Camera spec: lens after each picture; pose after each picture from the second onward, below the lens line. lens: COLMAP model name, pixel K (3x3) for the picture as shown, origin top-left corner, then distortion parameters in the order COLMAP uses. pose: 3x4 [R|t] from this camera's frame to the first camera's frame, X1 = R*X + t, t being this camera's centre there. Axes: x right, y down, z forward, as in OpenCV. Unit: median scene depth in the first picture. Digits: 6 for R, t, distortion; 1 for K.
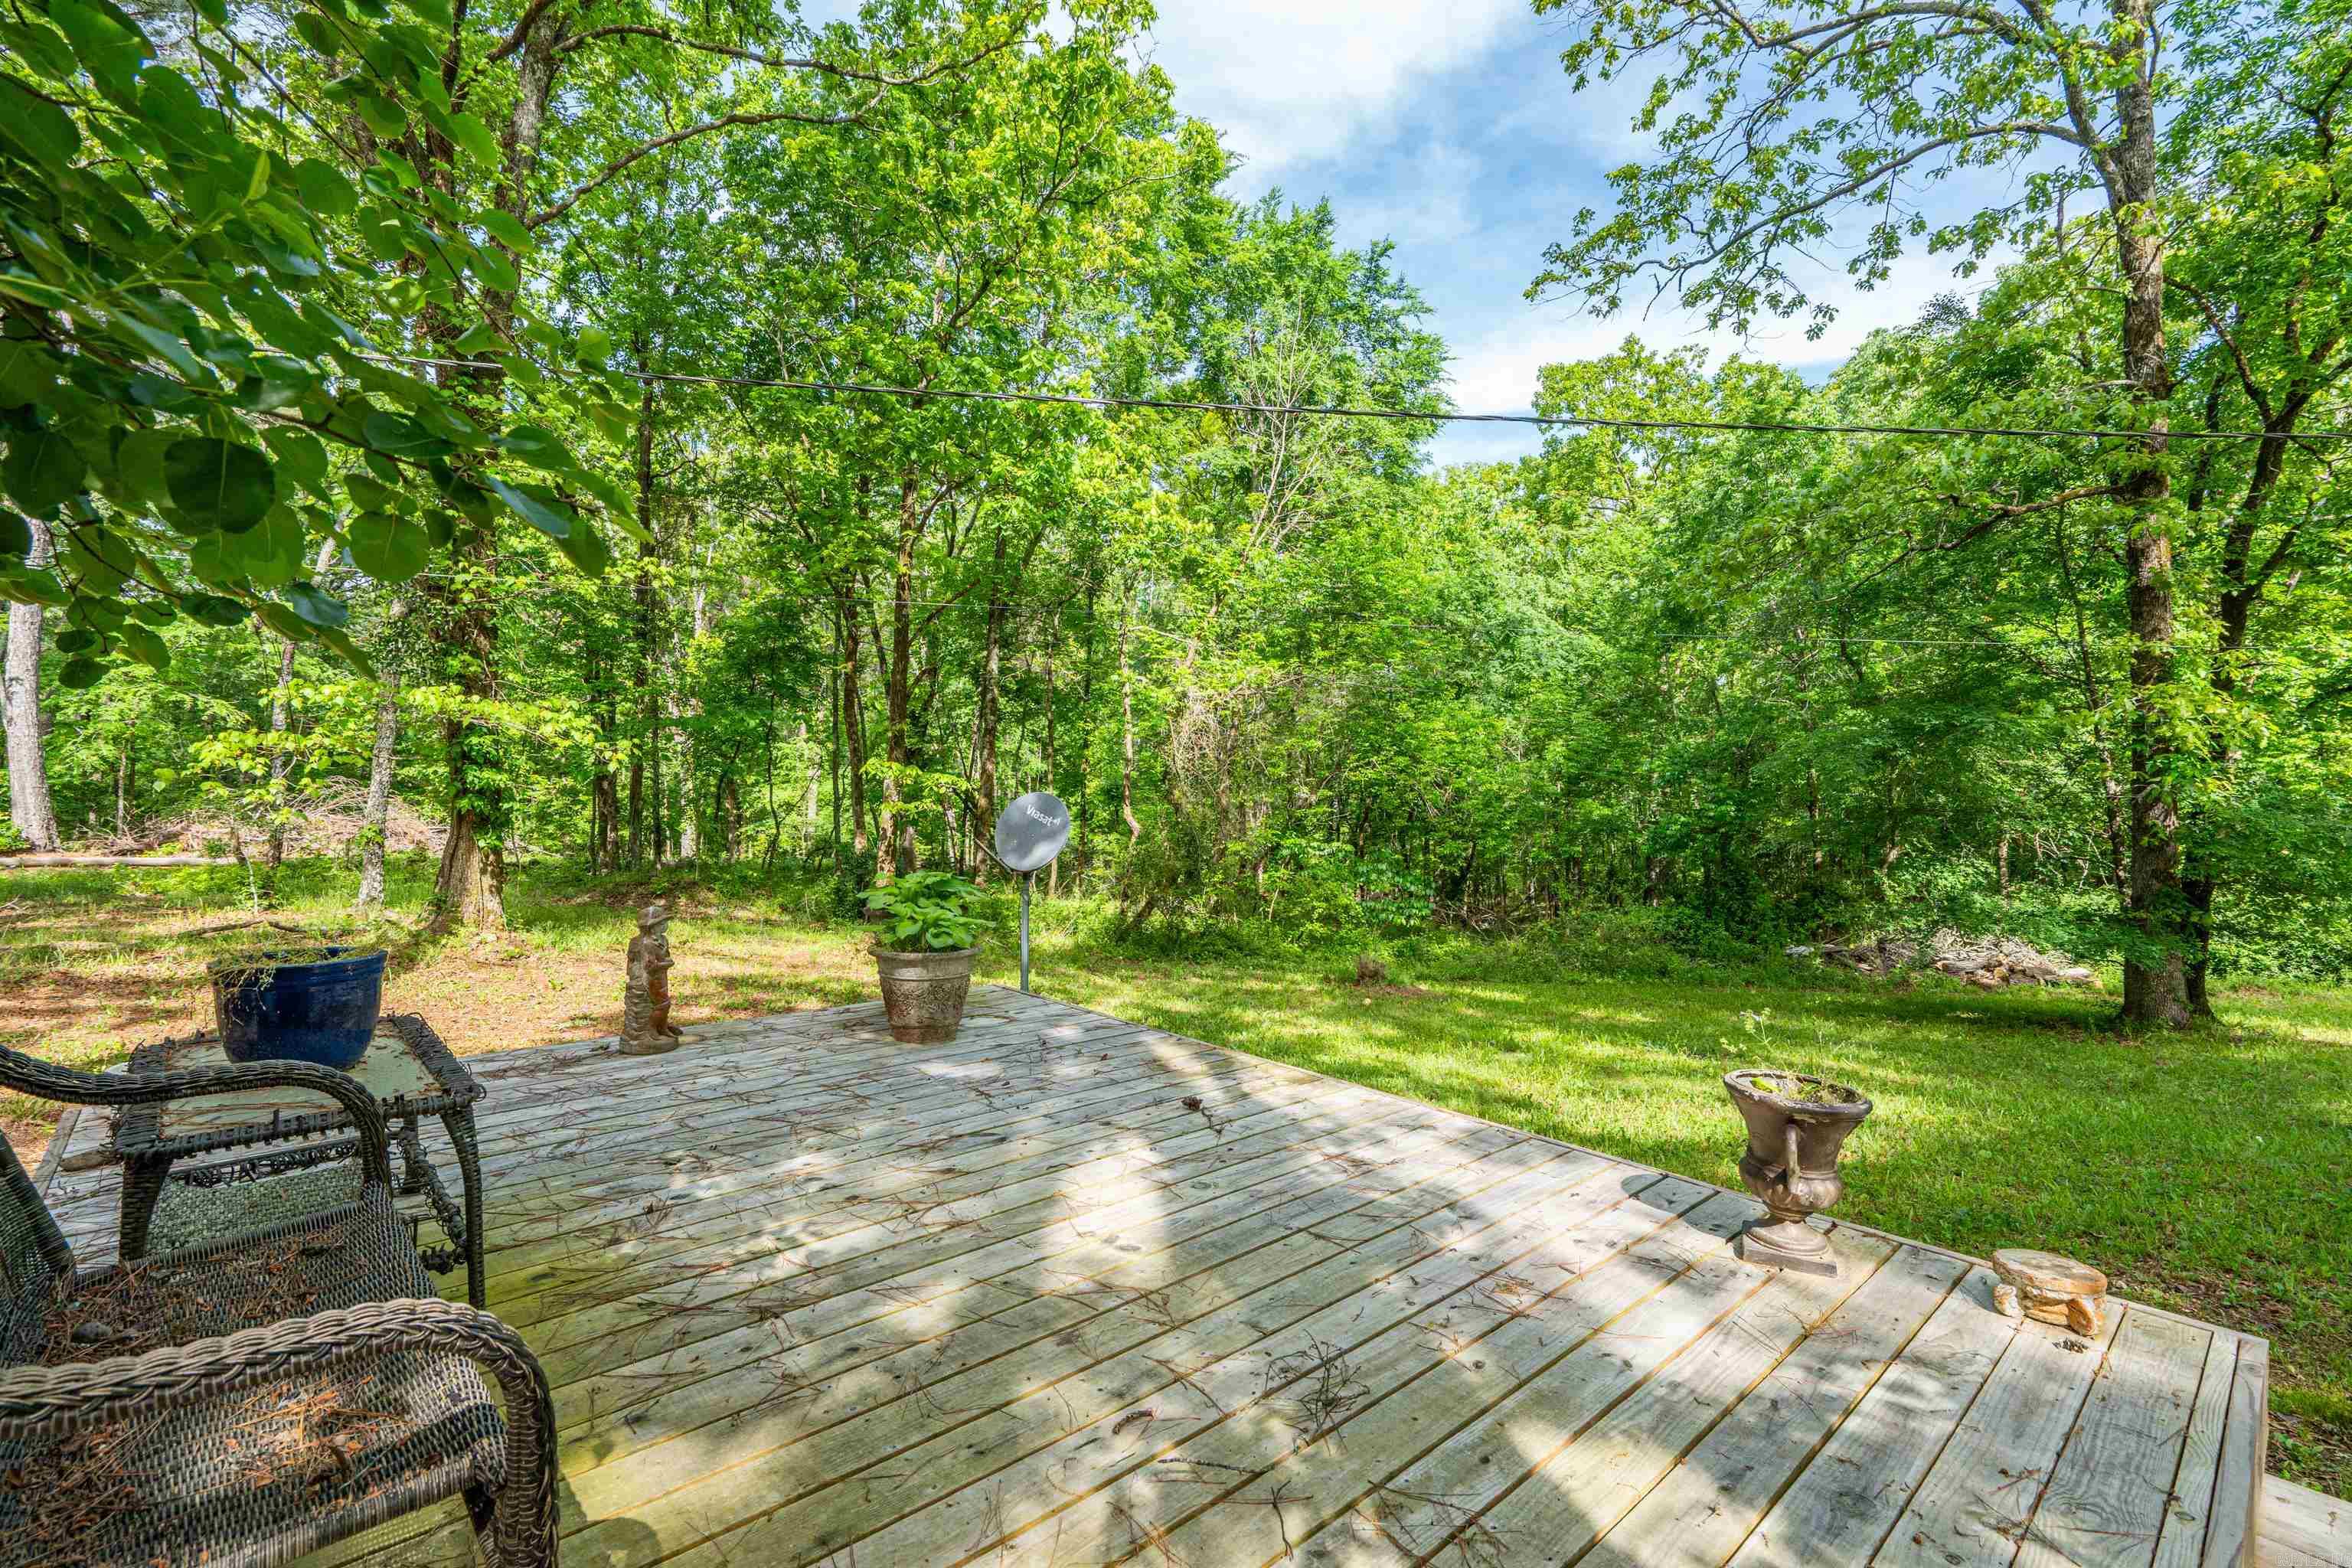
lens RADIAL K [[1082.3, 0, 1178.1], [0, 1082.3, 790.7], [0, 0, 1]] dist [-0.002659, -0.000092]
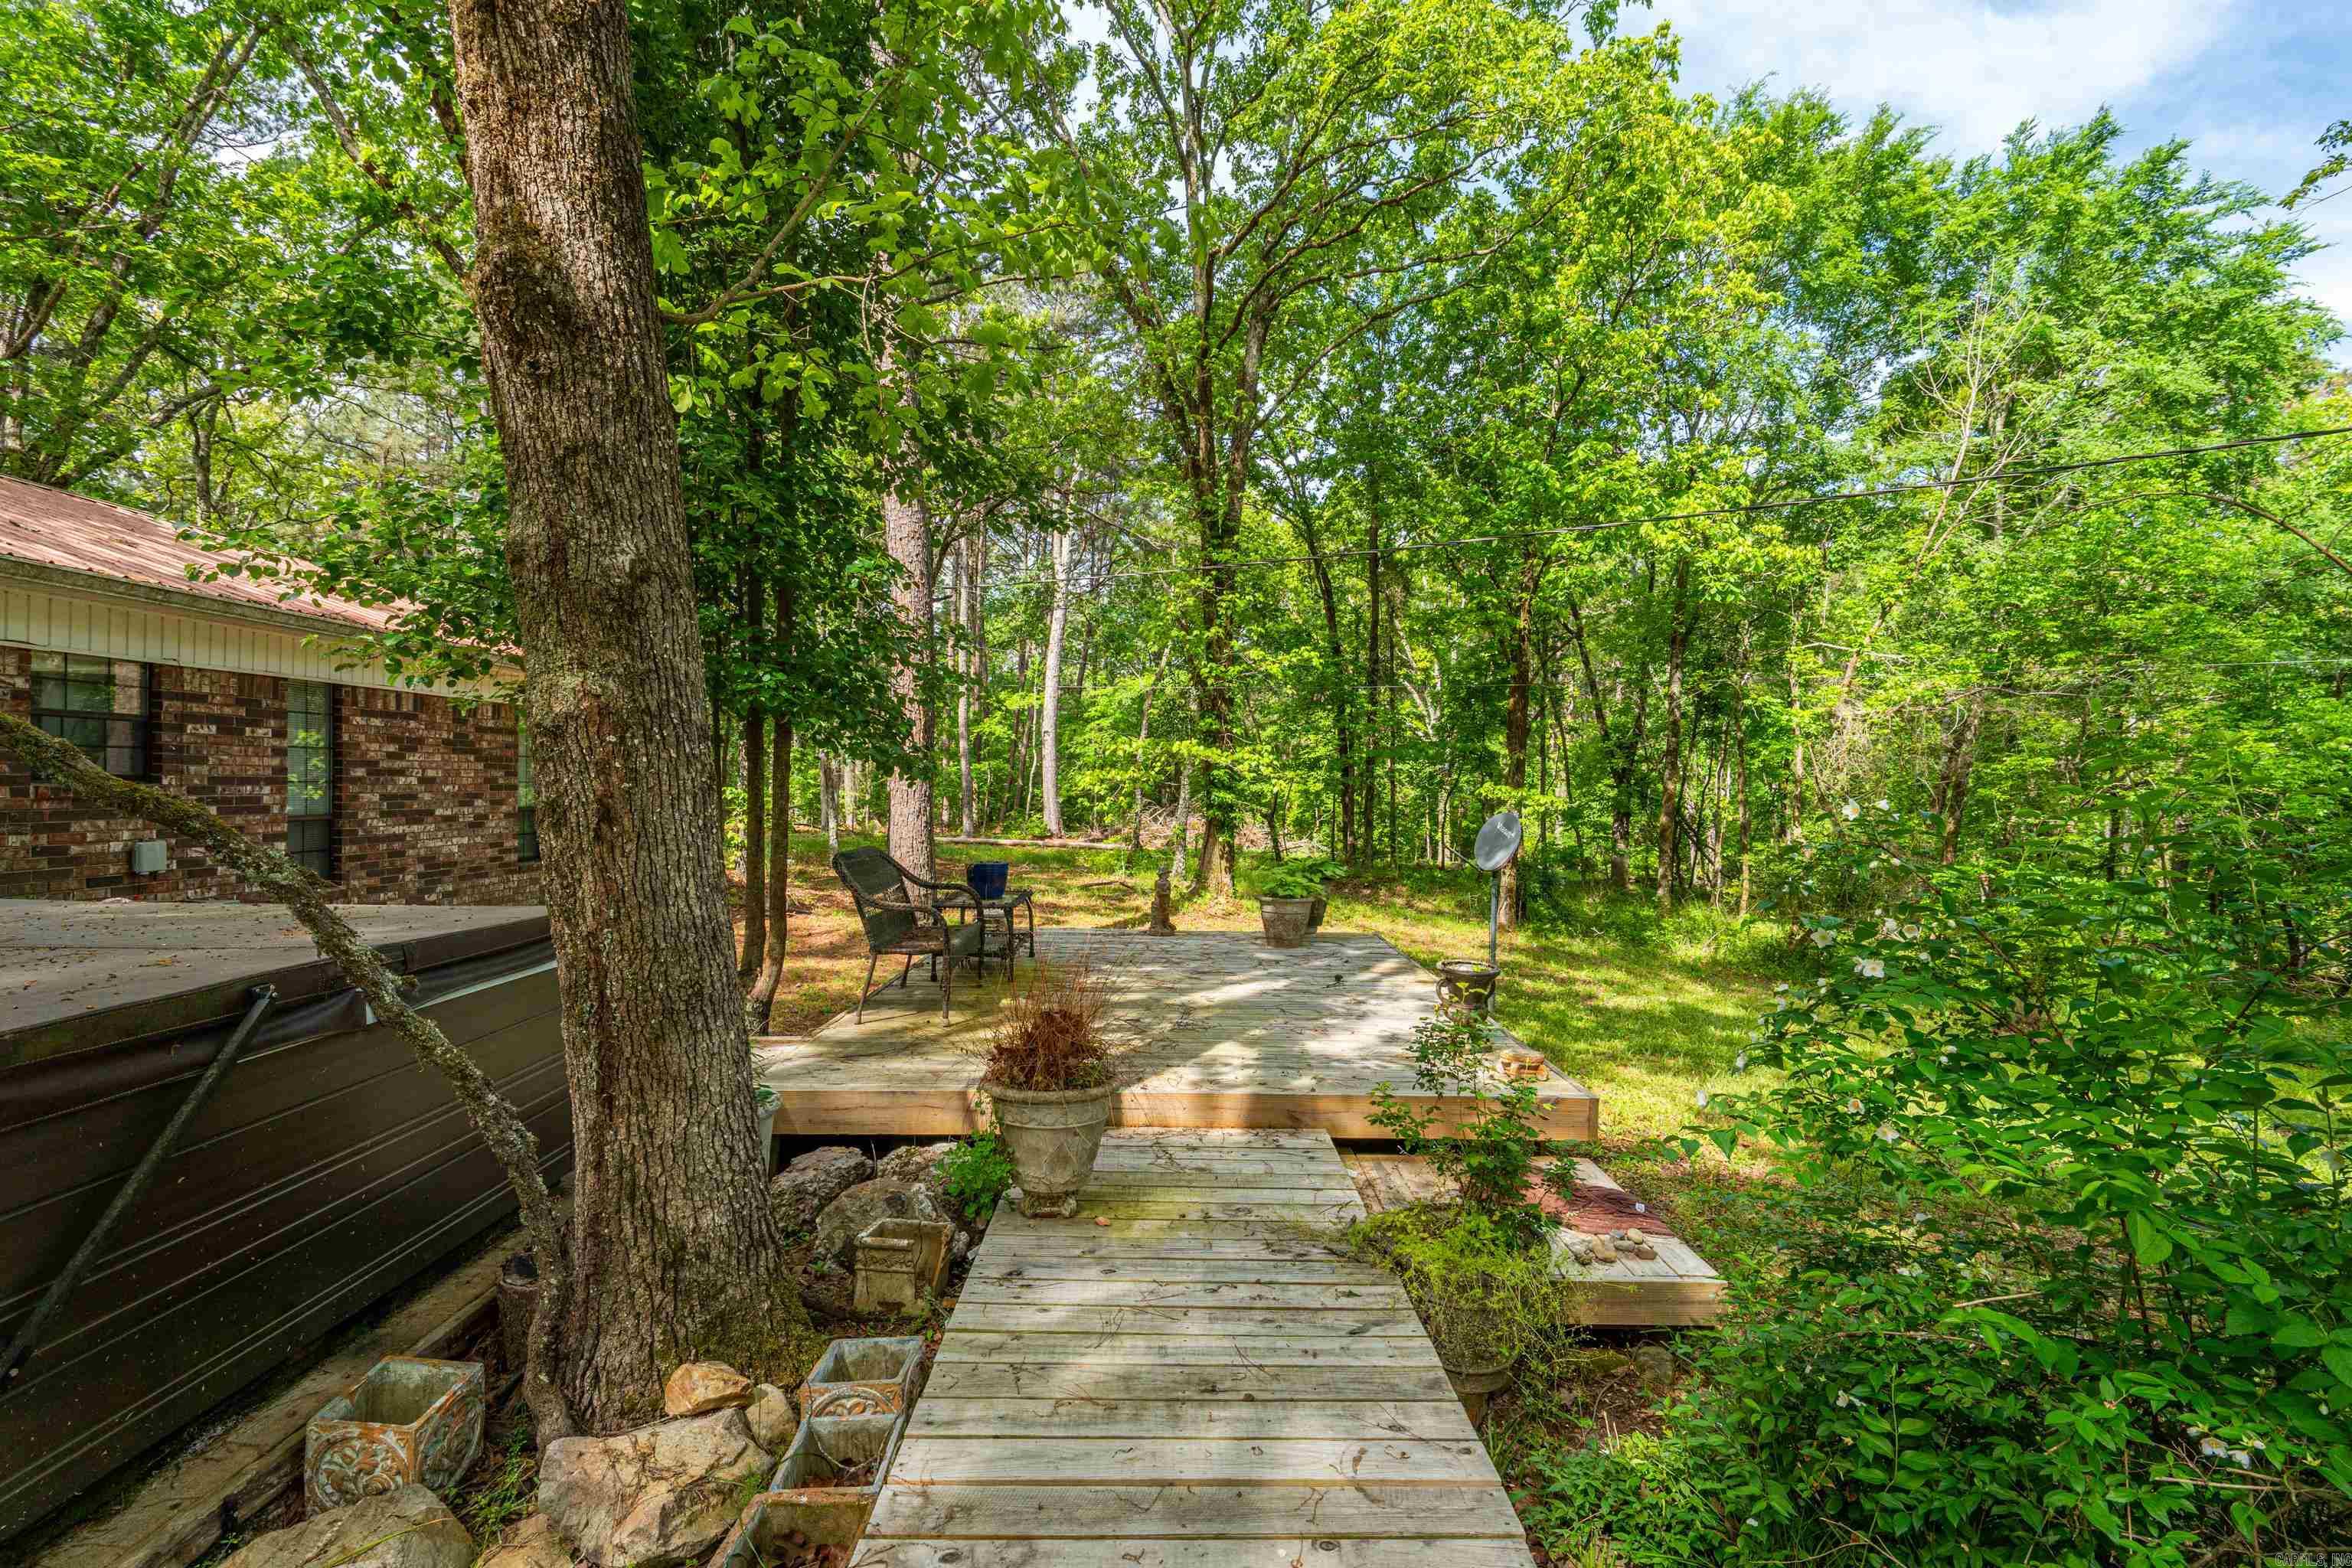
lens RADIAL K [[1082.3, 0, 1173.9], [0, 1082.3, 786.6], [0, 0, 1]] dist [-0.002659, -0.000092]
pose [[0.741098, 0.000768, -0.671396, 0.216829], [-0.012698, 0.999837, -0.012873, -0.003538], [0.671276, 0.018065, 0.740987, -0.120387]]
